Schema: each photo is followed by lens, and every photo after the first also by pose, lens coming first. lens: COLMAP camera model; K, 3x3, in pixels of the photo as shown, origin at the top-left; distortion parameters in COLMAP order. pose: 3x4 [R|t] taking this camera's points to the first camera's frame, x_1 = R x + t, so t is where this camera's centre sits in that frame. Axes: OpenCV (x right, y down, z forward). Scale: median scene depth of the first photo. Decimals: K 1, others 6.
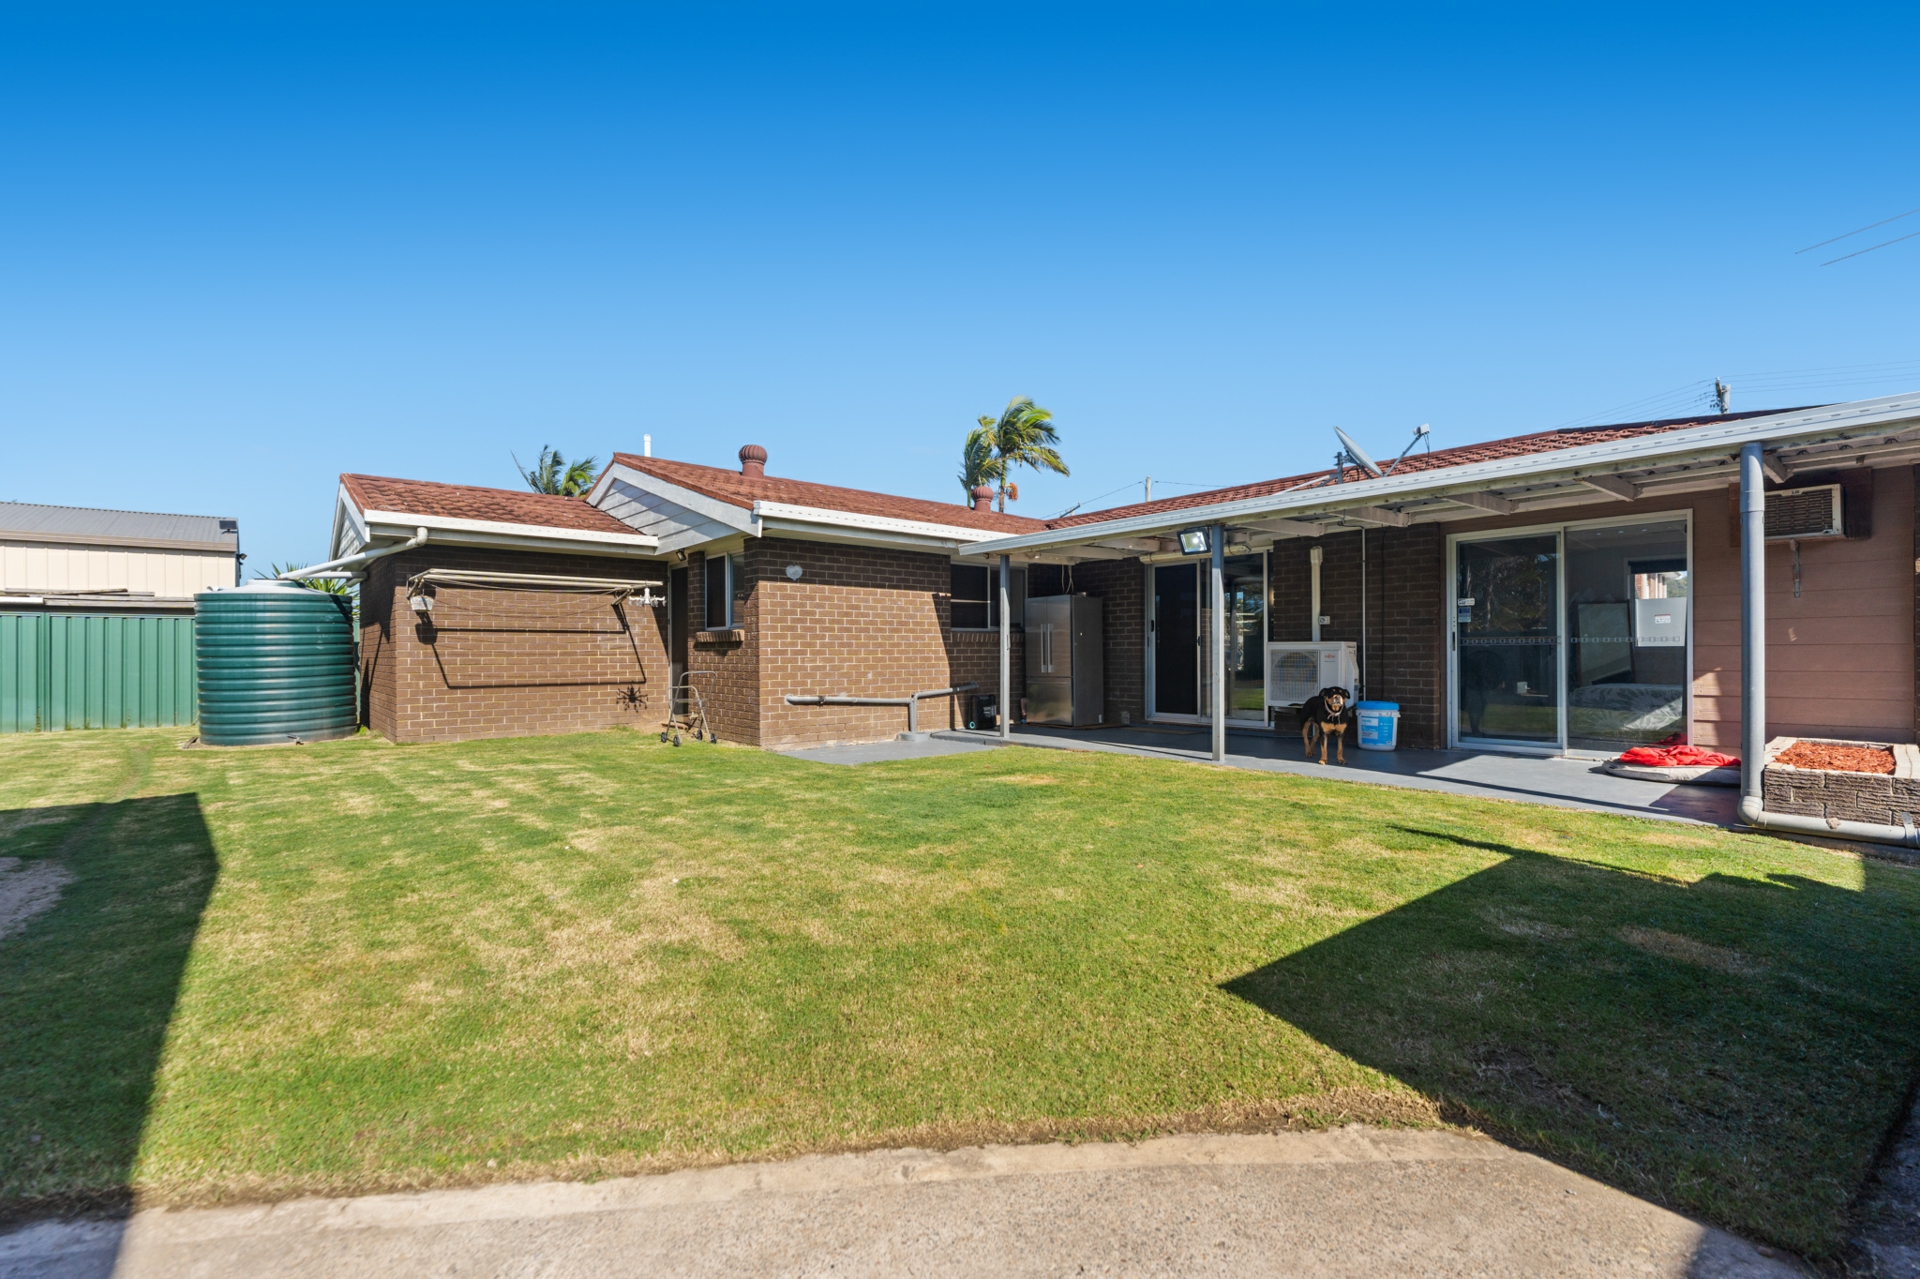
lens RADIAL K [[793.9, 0, 944.3], [0, 793.9, 643.8], [0, 0, 1]] dist [0.008329, -0.002181]
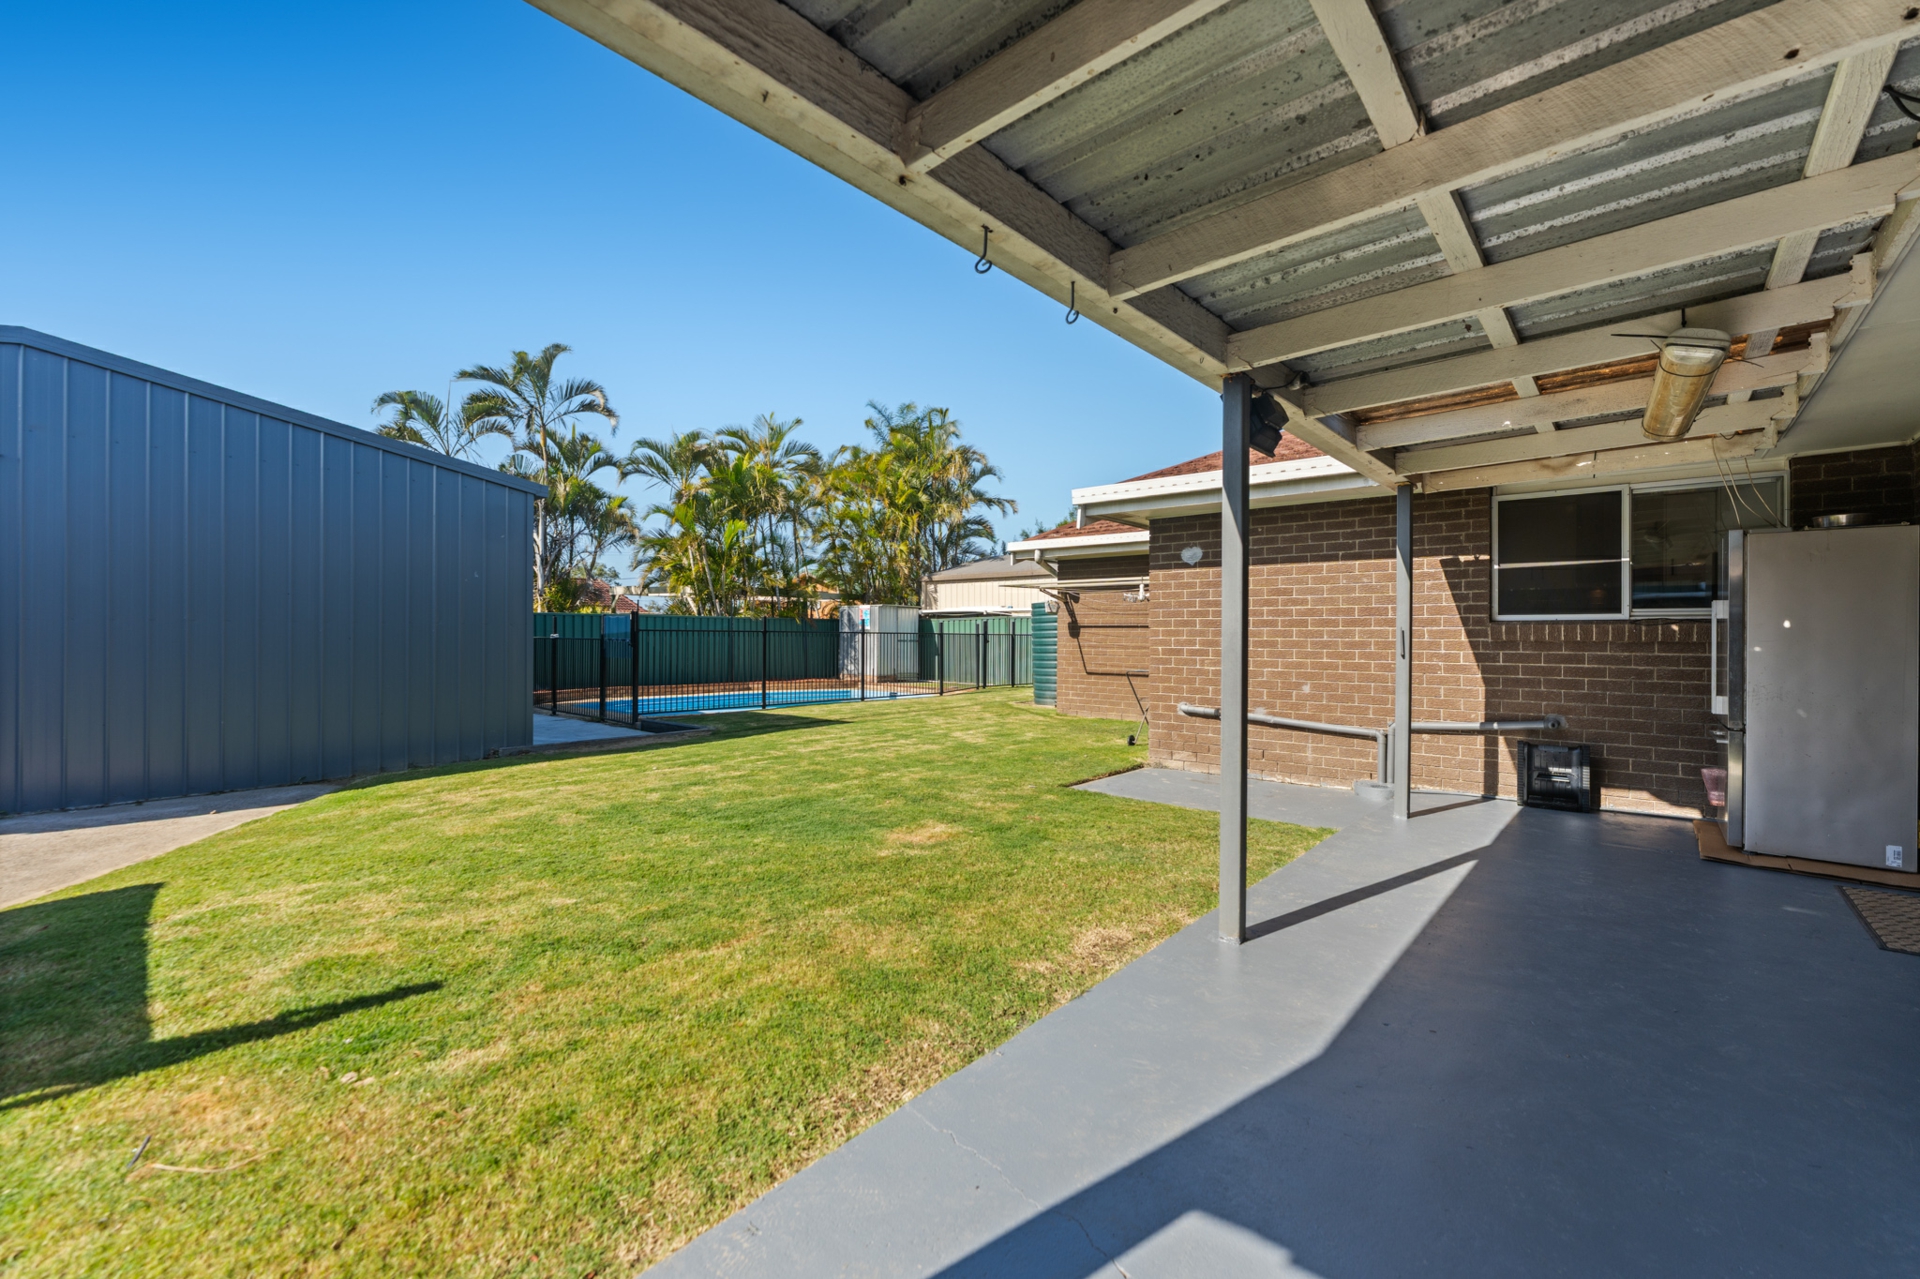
lens RADIAL K [[793.9, 0, 953.1], [0, 793.9, 627.6], [0, 0, 1]] dist [0.008329, -0.002181]
pose [[0.167473, -0.004275, -0.985867, 0.550160], [0.005362, 0.999980, -0.003425, -0.012792], [0.985862, -0.004713, 0.167492, 0.581618]]
